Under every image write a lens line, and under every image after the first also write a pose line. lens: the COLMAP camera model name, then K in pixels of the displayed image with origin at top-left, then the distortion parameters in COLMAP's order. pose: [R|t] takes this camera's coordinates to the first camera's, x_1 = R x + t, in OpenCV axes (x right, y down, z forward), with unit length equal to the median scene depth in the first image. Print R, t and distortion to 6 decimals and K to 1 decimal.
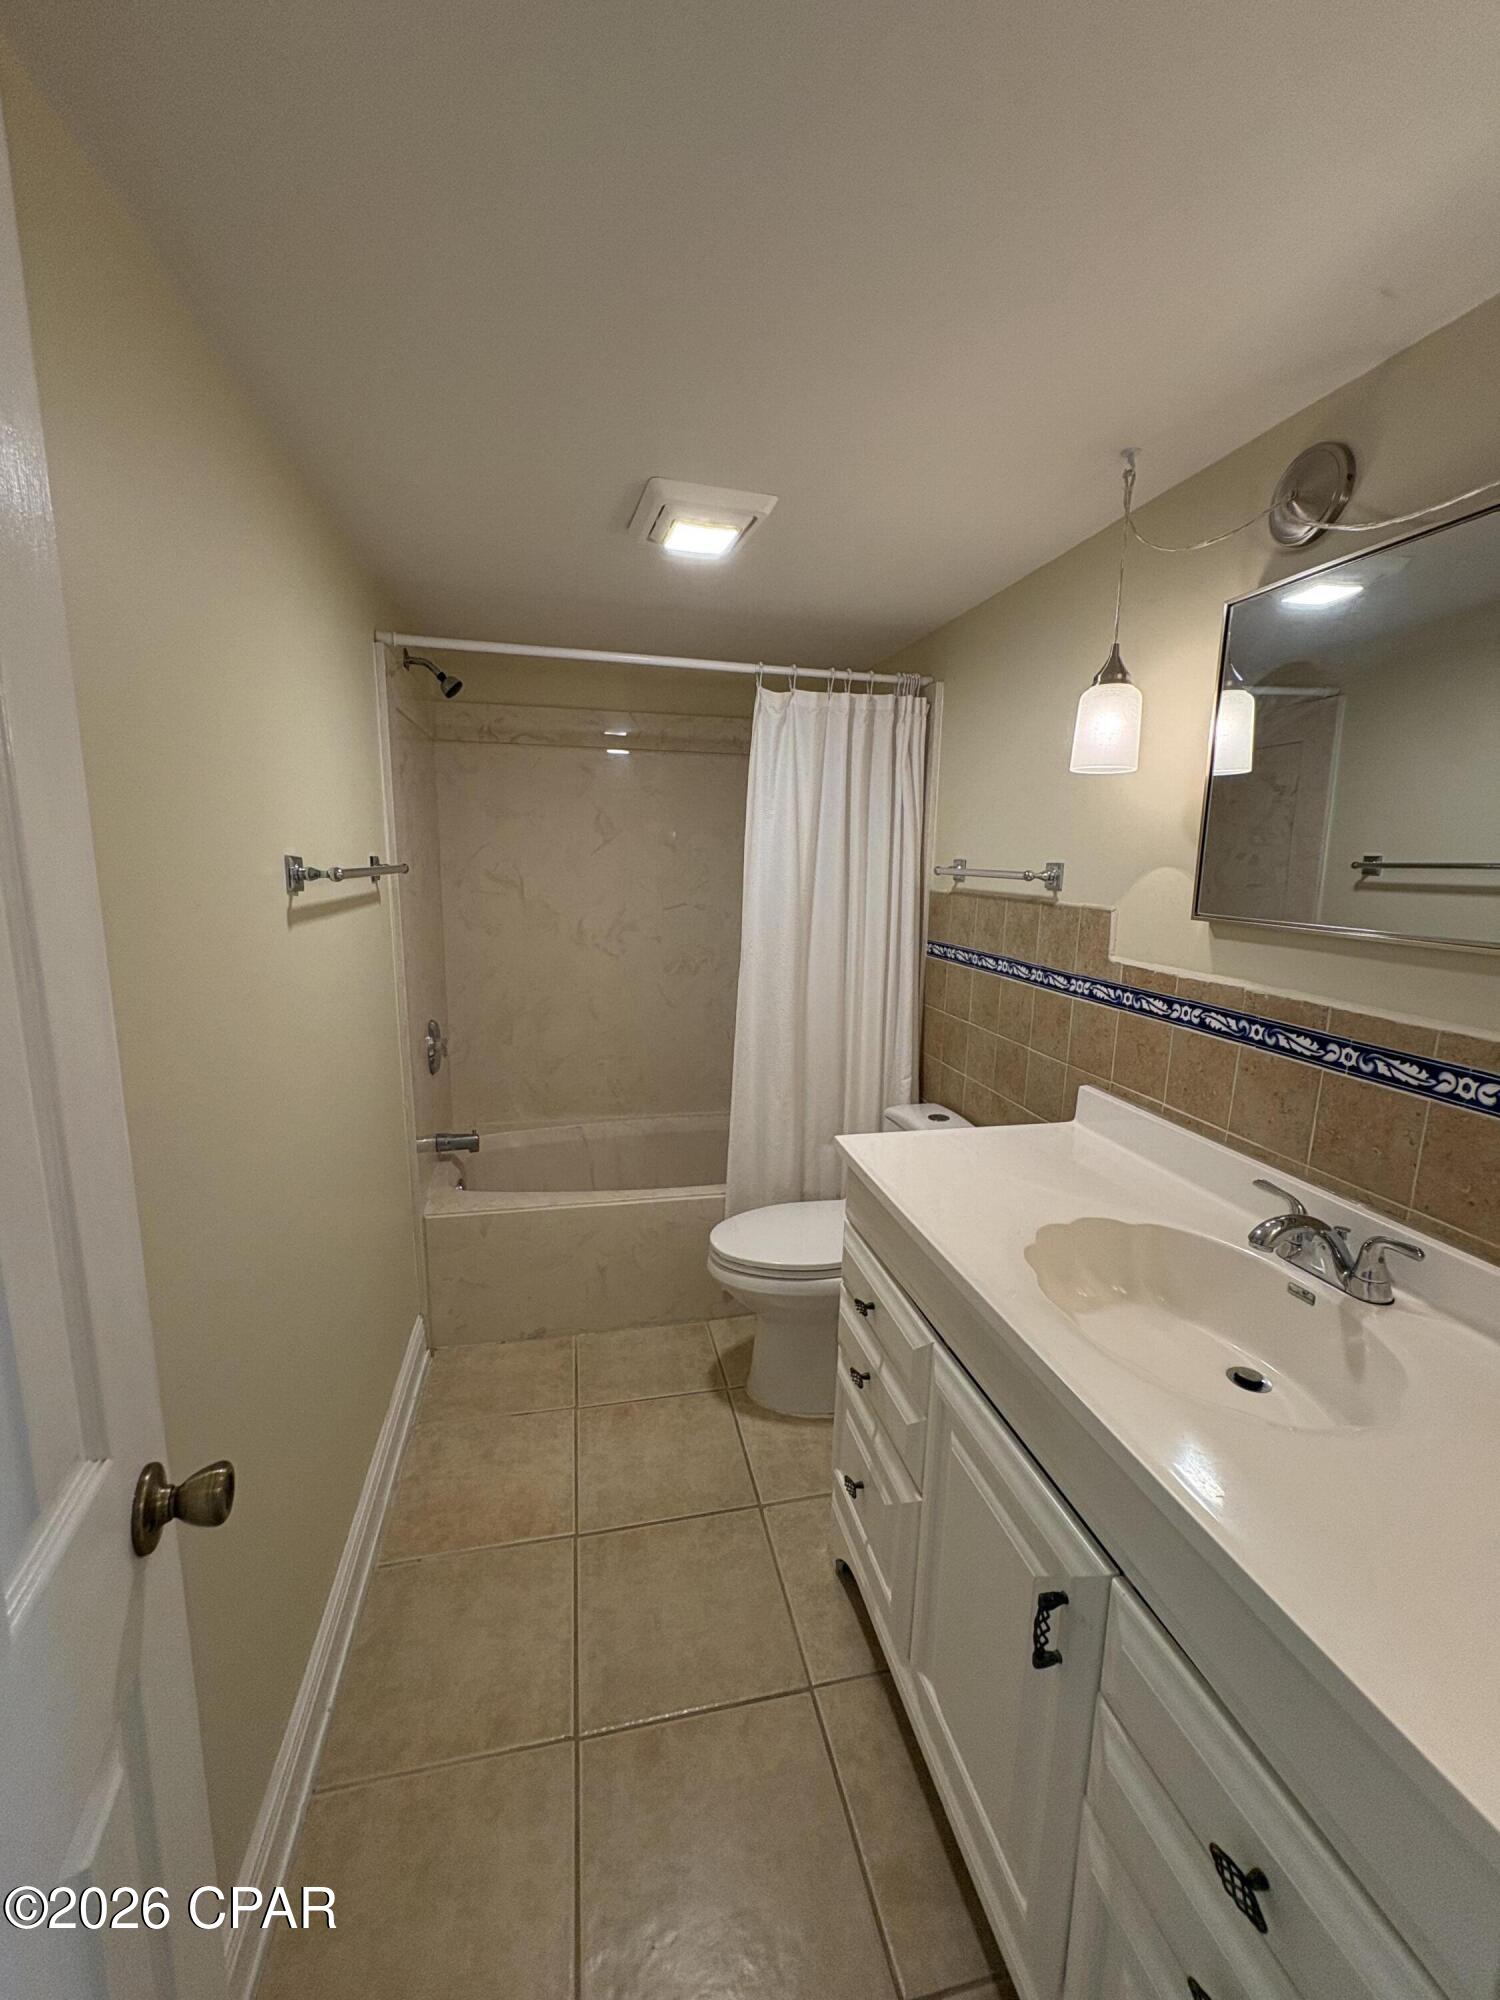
lens RADIAL K [[797.9, 0, 751.5], [0, 797.9, 1000.1], [0, 0, 1]] dist [0.002061, 0.000491]
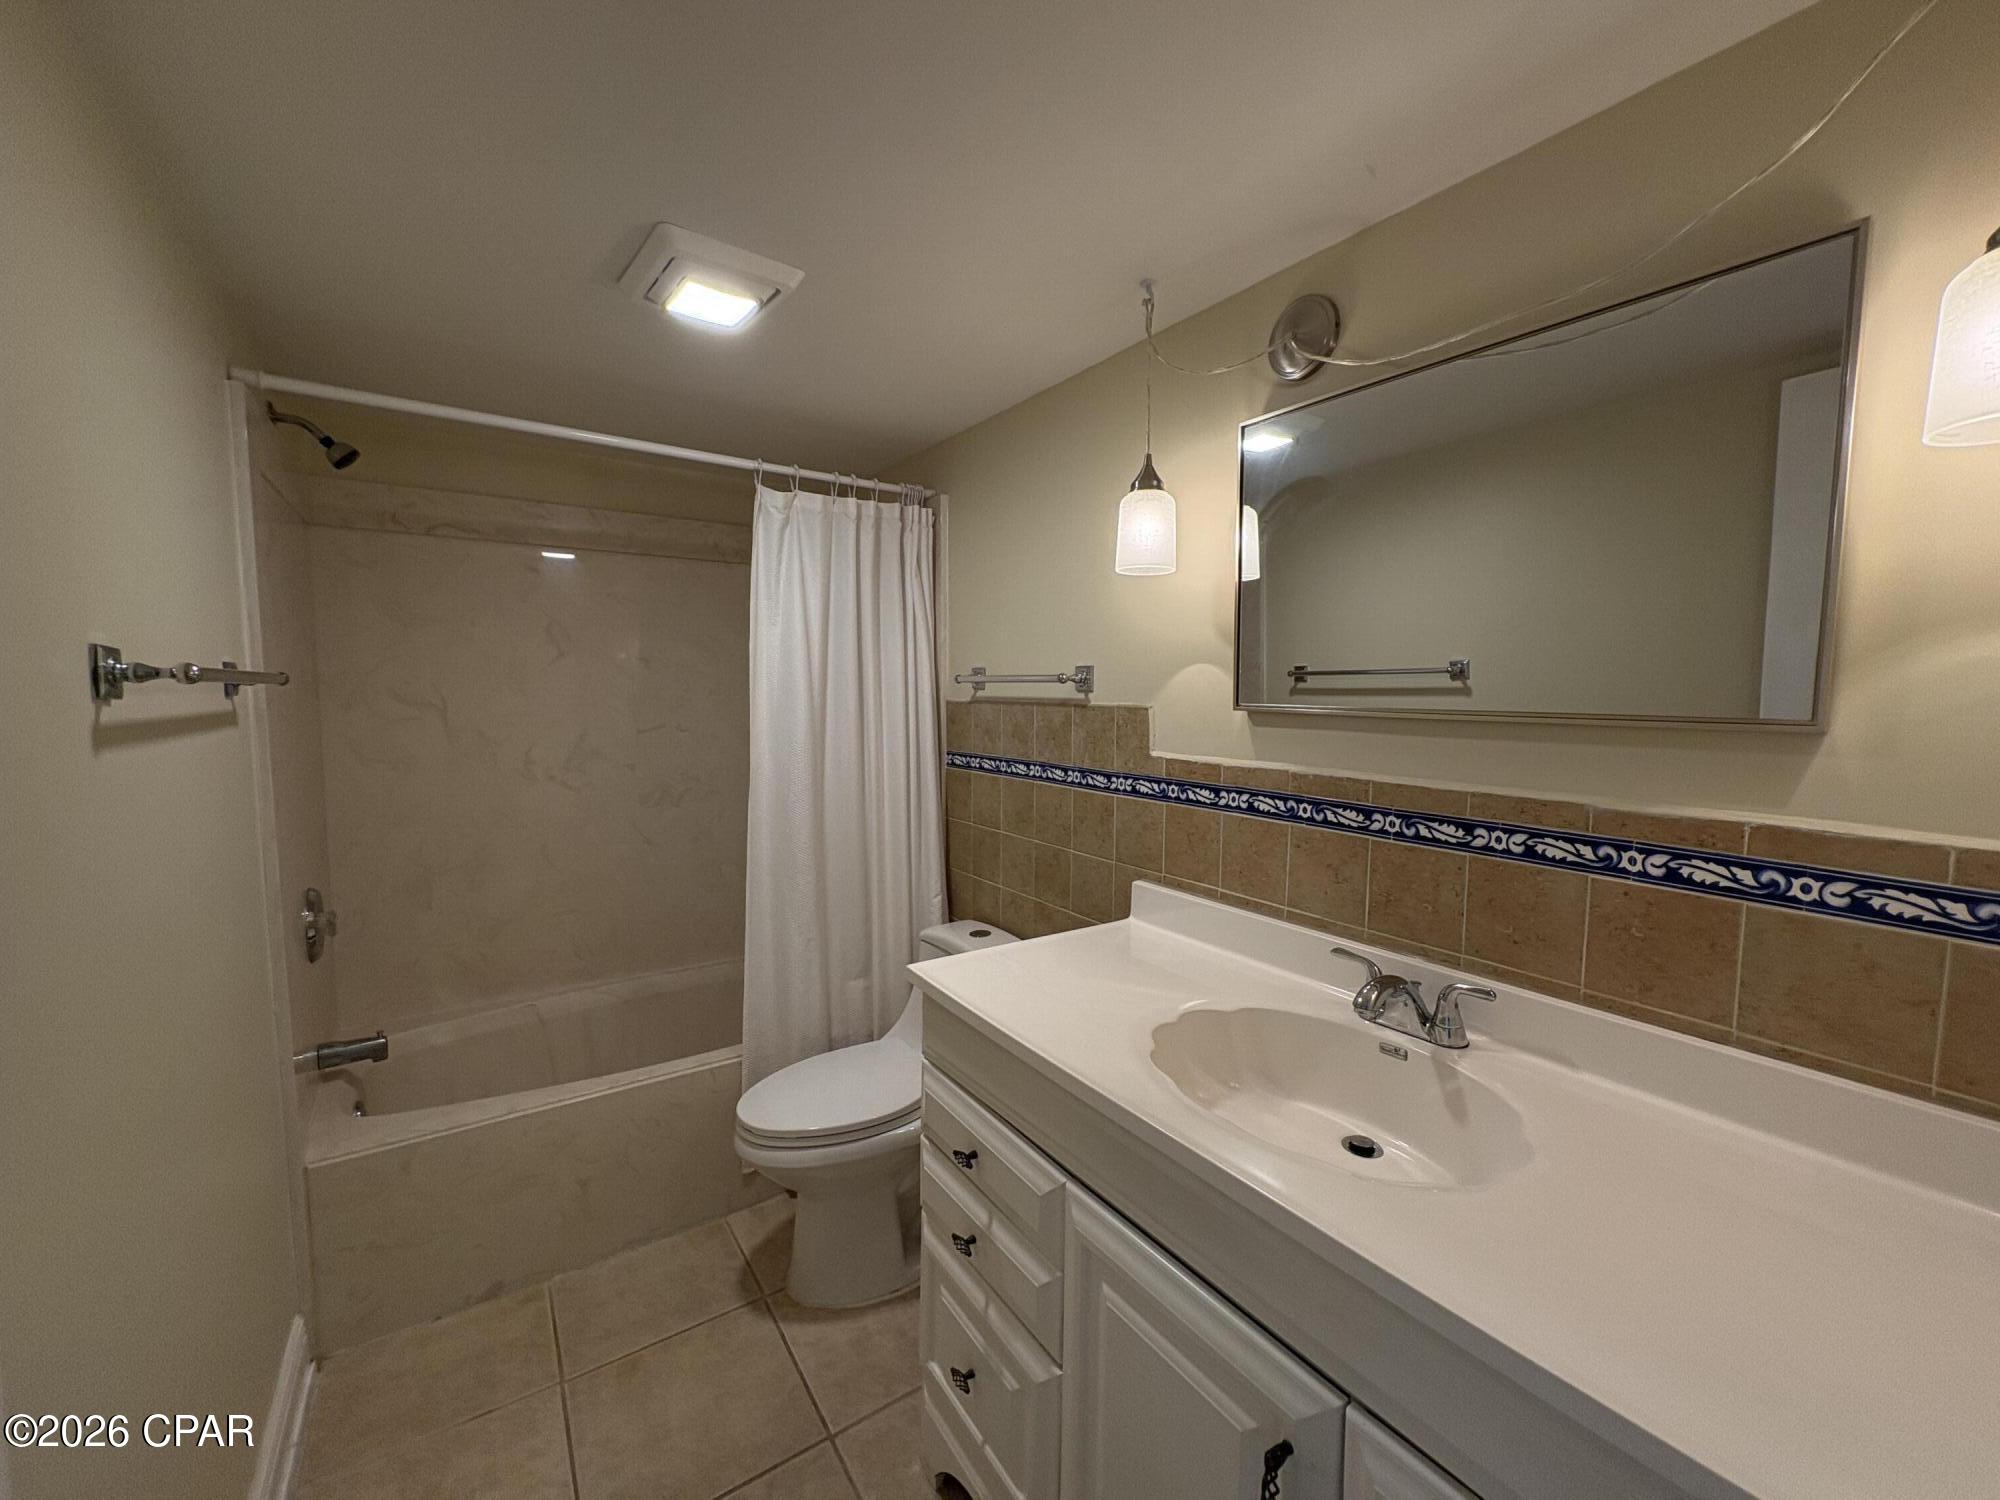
lens RADIAL K [[797.9, 0, 1001.9], [0, 797.9, 750.1], [0, 0, 1]] dist [0.002061, 0.000491]
pose [[0.931389, -0.041287, 0.361677, -0.093541], [0.076238, 0.993637, -0.082900, 0.012492], [-0.355953, 0.104786, 0.928610, 0.097775]]
